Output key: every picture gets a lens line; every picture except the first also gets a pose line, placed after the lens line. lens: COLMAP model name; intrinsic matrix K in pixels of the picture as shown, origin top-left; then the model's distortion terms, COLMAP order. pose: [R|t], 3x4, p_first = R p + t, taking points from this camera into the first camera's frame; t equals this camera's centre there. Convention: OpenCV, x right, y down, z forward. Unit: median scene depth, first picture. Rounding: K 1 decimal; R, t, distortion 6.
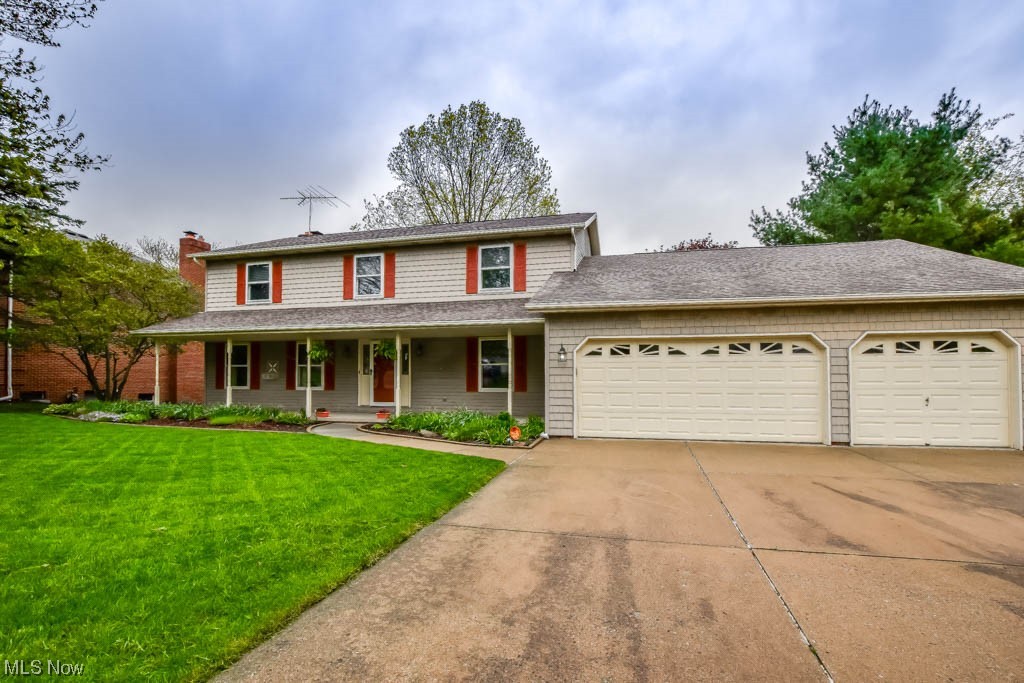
lens RADIAL K [[469.3, 0, 489.8], [0, 469.3, 364.4], [0, 0, 1]] dist [-0.020981, -0.001194]
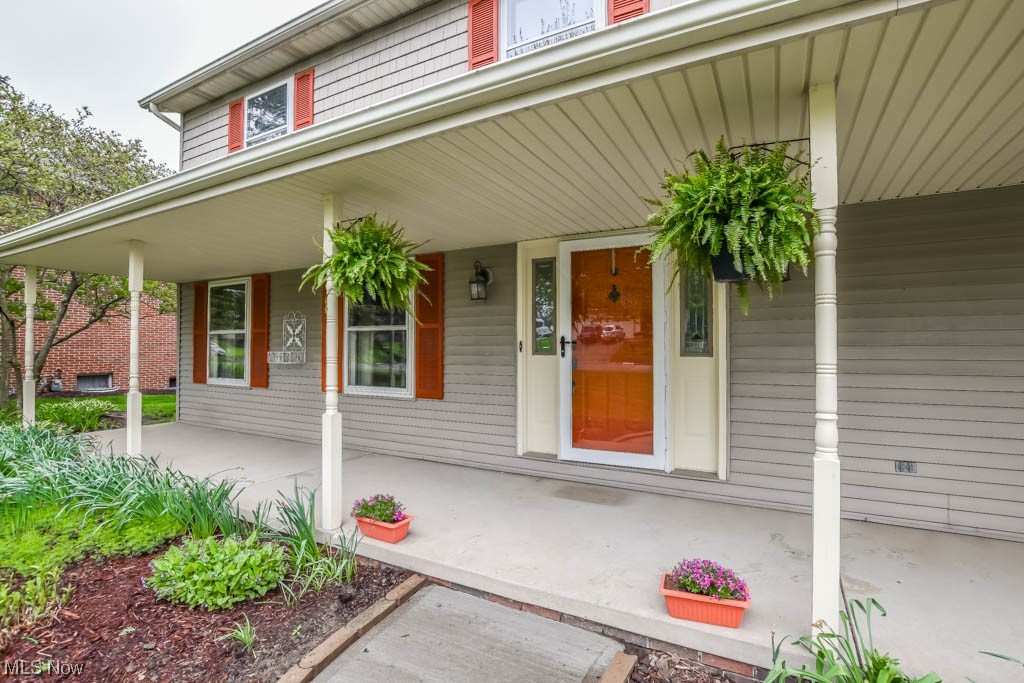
lens RADIAL K [[469.3, 0, 462.5], [0, 469.3, 339.0], [0, 0, 1]] dist [-0.020981, -0.001194]
pose [[0.968102, -0.005984, -0.250486, -0.252754], [0.008412, 0.999927, 0.008622, 0.008645], [0.250417, -0.010454, 0.968082, 0.730823]]
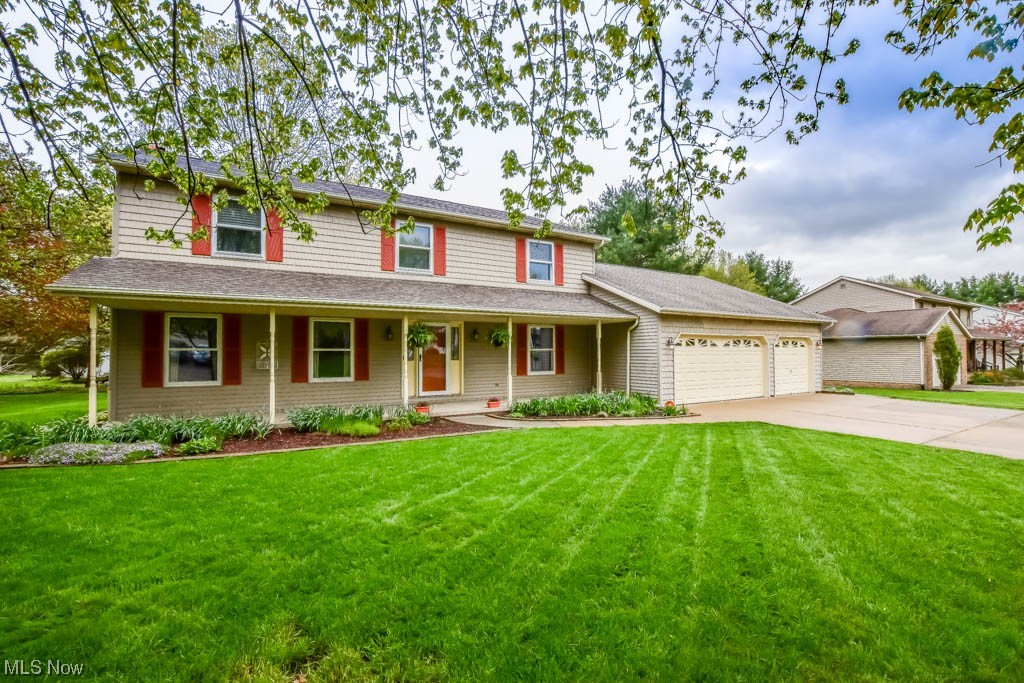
lens RADIAL K [[469.3, 0, 510.4], [0, 469.3, 348.1], [0, 0, 1]] dist [-0.020981, -0.001194]
pose [[0.699448, 0.004980, 0.714666, -0.799695], [-0.012775, 0.999903, 0.005534, -0.009485], [-0.714569, -0.013001, 0.699444, 0.279669]]
